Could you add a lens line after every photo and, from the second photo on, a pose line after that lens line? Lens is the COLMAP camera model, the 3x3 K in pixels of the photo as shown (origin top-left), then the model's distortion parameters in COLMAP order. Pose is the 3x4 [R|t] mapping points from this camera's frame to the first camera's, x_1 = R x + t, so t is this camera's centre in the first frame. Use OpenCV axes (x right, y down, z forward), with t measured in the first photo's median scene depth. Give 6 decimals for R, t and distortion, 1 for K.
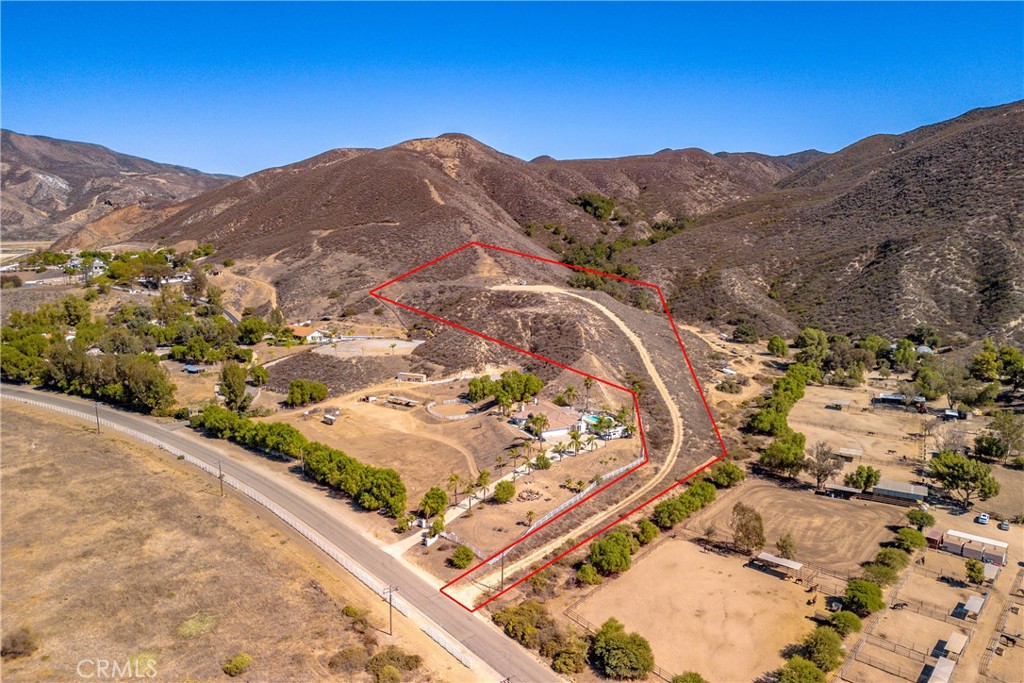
lens RADIAL K [[740.2, 0, 510.4], [0, 740.2, 365.0], [0, 0, 1]] dist [0.084459, -0.092224]
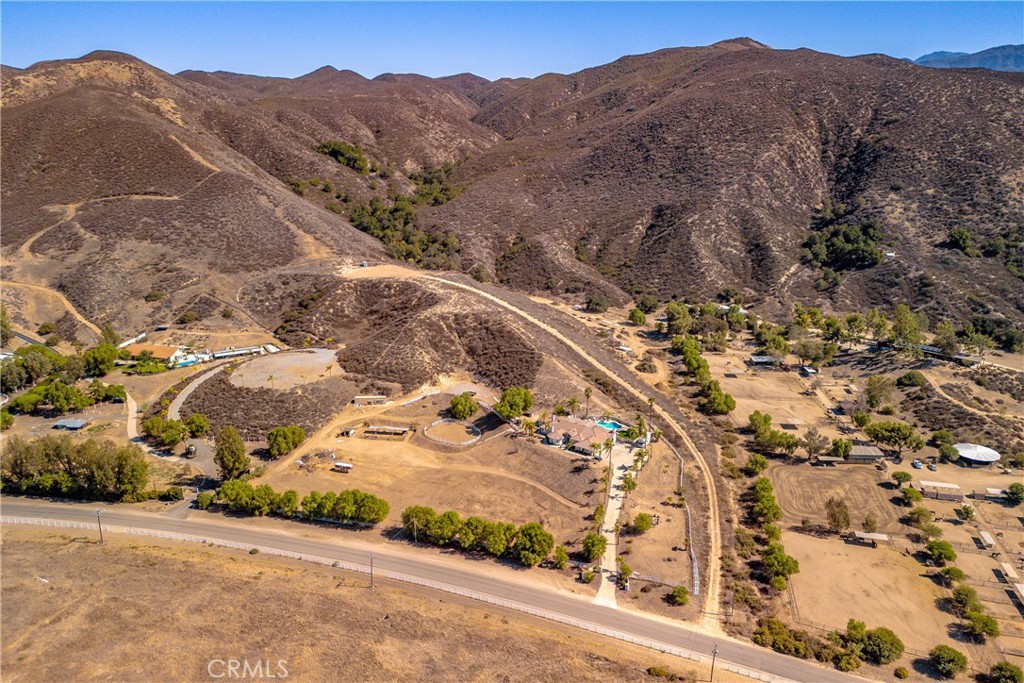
lens RADIAL K [[747.4, 0, 512.0], [0, 747.4, 341.5], [0, 0, 1]] dist [0.090025, -0.105171]
pose [[0.890588, -0.129388, 0.436017, -0.309270], [0.091970, 0.990108, 0.105959, -0.117741], [-0.445414, -0.054265, 0.893679, 0.023400]]
